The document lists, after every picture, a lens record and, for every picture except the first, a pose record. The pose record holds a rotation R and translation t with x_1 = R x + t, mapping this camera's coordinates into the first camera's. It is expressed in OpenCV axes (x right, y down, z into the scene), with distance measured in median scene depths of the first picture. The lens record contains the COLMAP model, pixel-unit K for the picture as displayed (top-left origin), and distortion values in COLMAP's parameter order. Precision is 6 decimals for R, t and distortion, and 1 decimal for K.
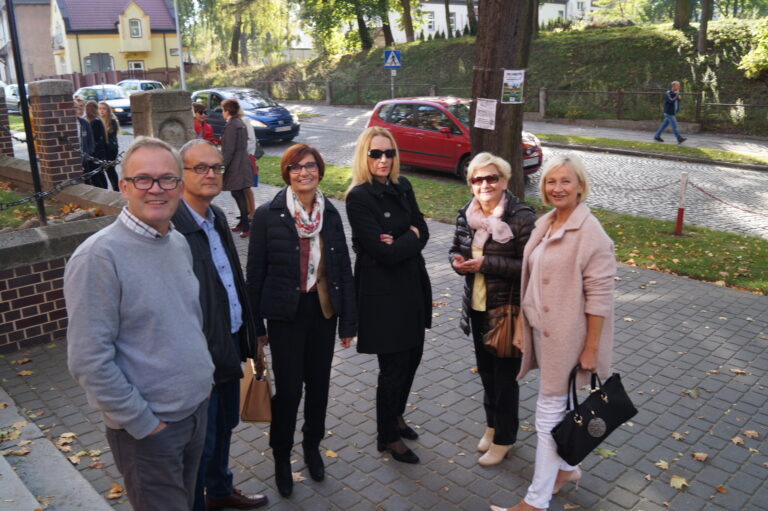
lens RADIAL K [[644.0, 0, 384.0], [0, 644.0, 255.5], [0, 0, 1]] dist [-0.052688, 0.000076]
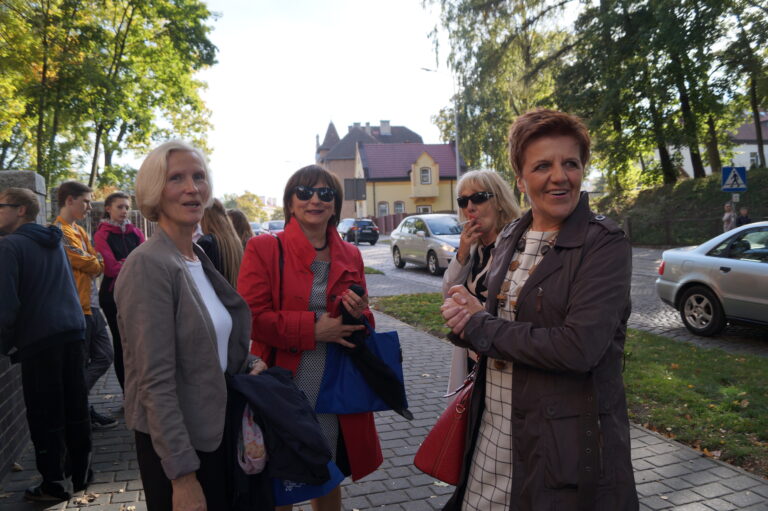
lens RADIAL K [[612.3, 0, 382.8], [0, 612.3, 259.6], [0, 0, 1]] dist [-0.067696, 0.005175]
pose [[0.904951, 0.012952, -0.425319, -0.031056], [-0.103410, 0.976265, -0.190295, -0.030102], [0.412759, 0.216190, 0.884812, 0.153849]]
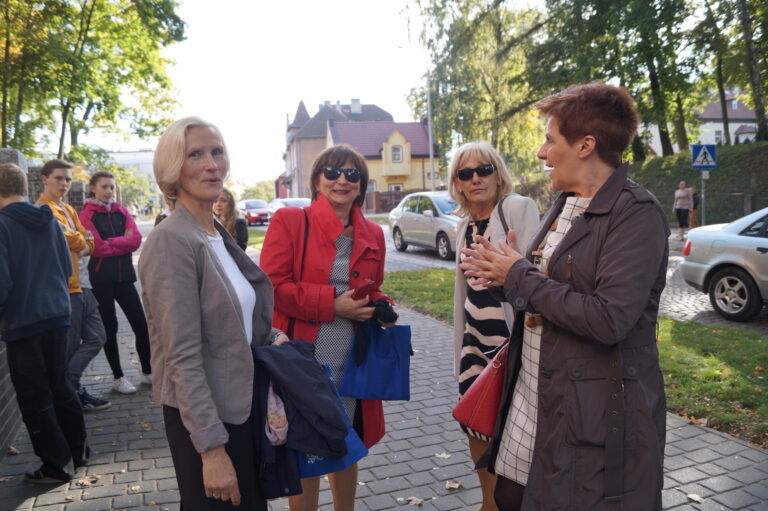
lens RADIAL K [[613.6, 0, 384.0], [0, 613.6, 255.5], [0, 0, 1]] dist [-0.072528, 0.013368]
pose [[0.924950, 0.015291, -0.379780, -0.034141], [-0.085258, 0.982076, -0.168102, -0.029287], [0.370402, 0.187865, 0.909675, 0.152069]]
